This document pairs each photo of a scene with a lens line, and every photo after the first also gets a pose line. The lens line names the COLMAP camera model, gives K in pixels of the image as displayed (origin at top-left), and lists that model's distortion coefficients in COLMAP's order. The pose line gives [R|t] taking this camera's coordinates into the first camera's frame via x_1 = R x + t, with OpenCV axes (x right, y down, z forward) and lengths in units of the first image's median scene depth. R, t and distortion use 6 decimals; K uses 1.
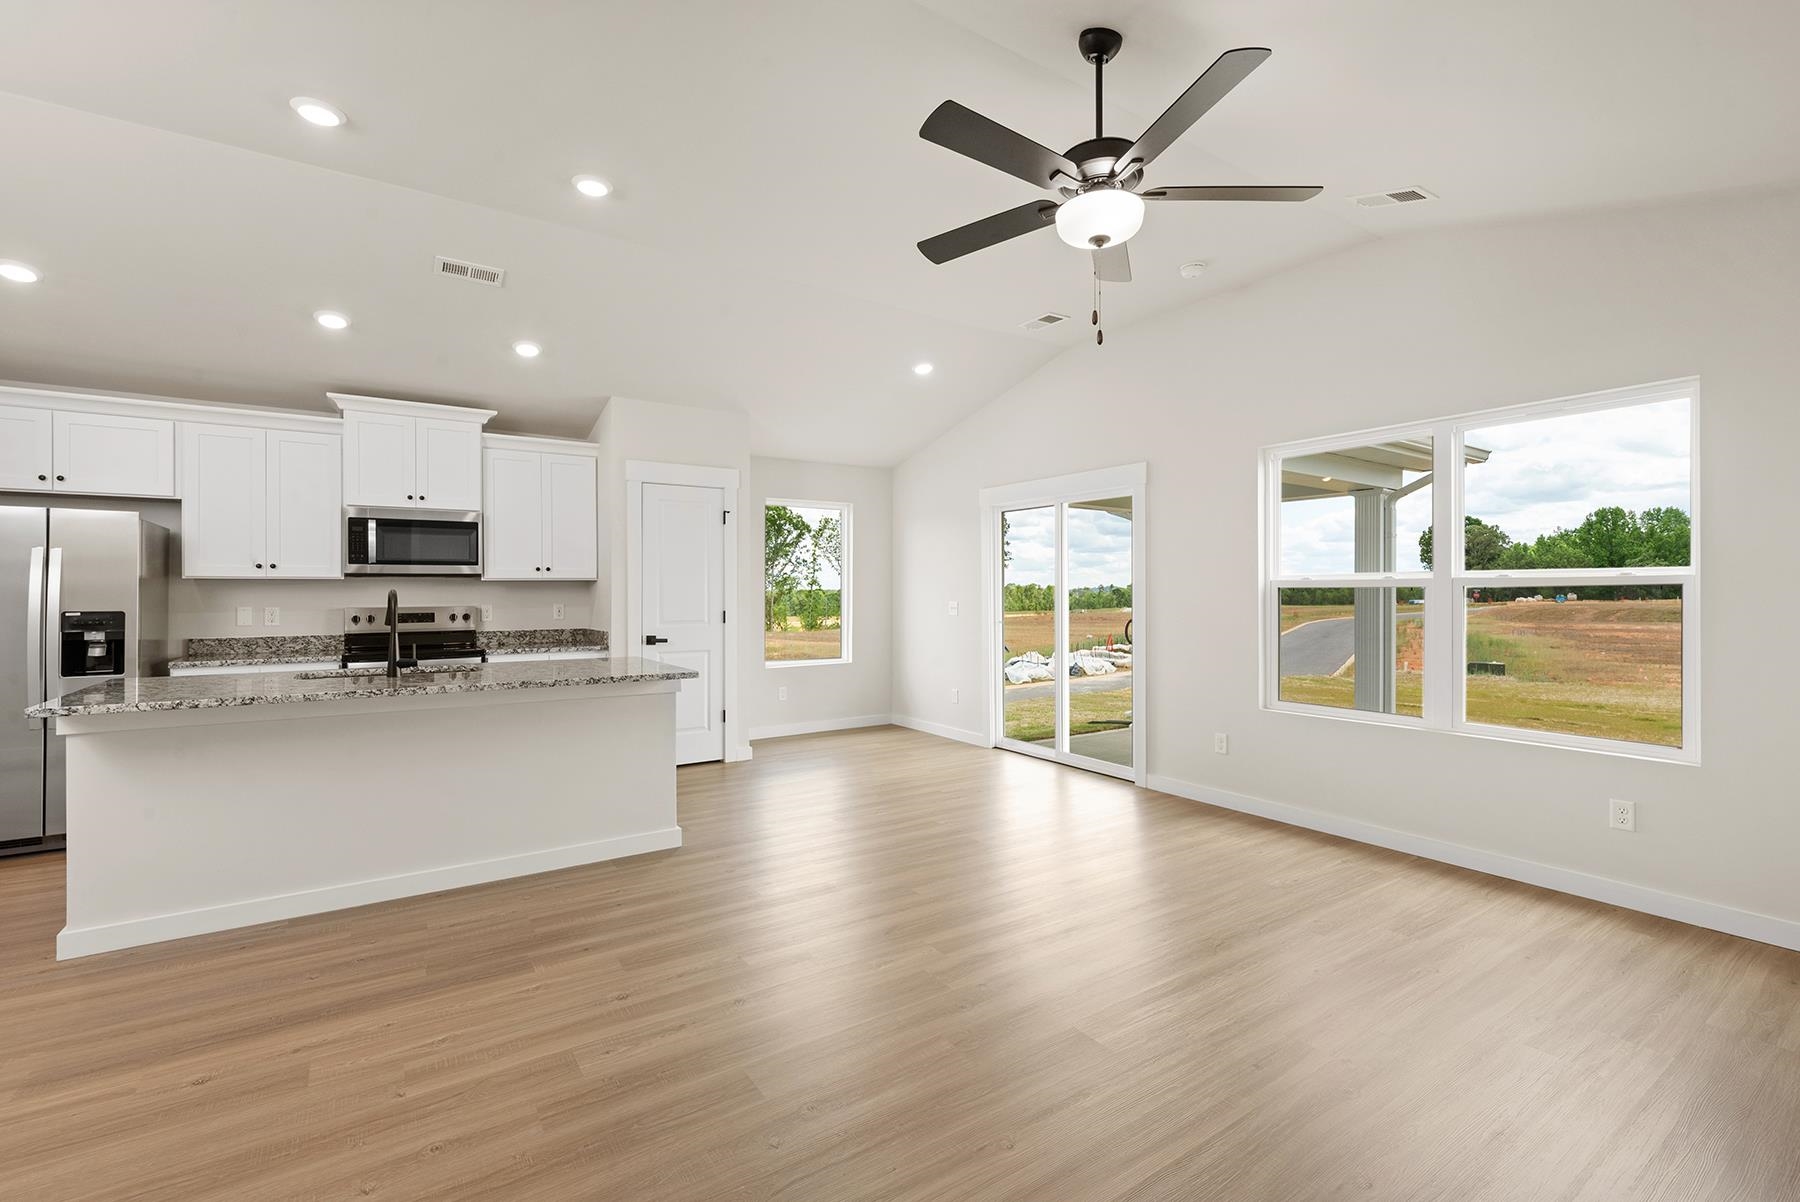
lens RADIAL K [[783.1, 0, 899.4], [0, 783.1, 590.9], [0, 0, 1]] dist [0.000965, -0.000080]
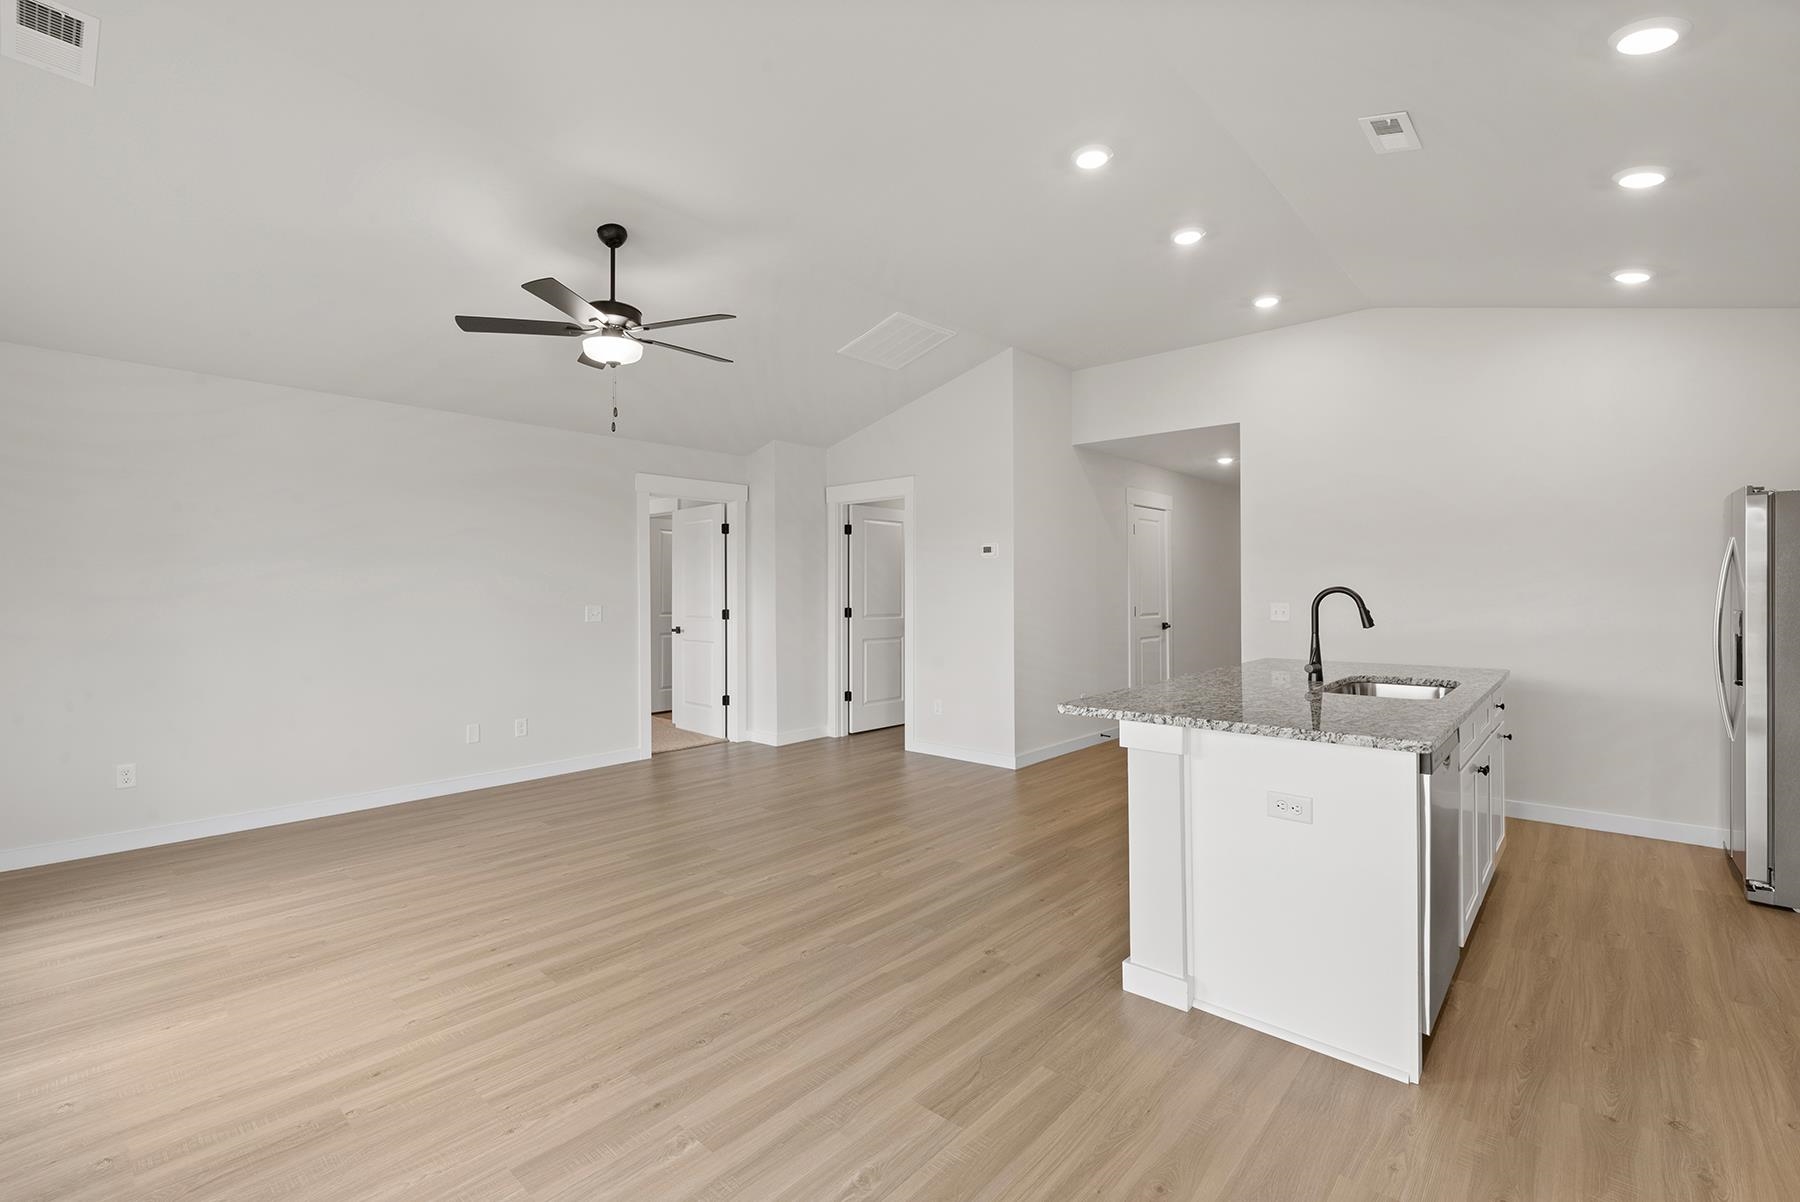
lens RADIAL K [[783.1, 0, 899.4], [0, 783.1, 590.9], [0, 0, 1]] dist [0.000965, -0.000080]
pose [[-0.971420, 0.005796, -0.237295, 0.037838], [0.006348, 0.999979, -0.001563, 0.001165], [0.237281, -0.003025, -0.971436, 1.249442]]
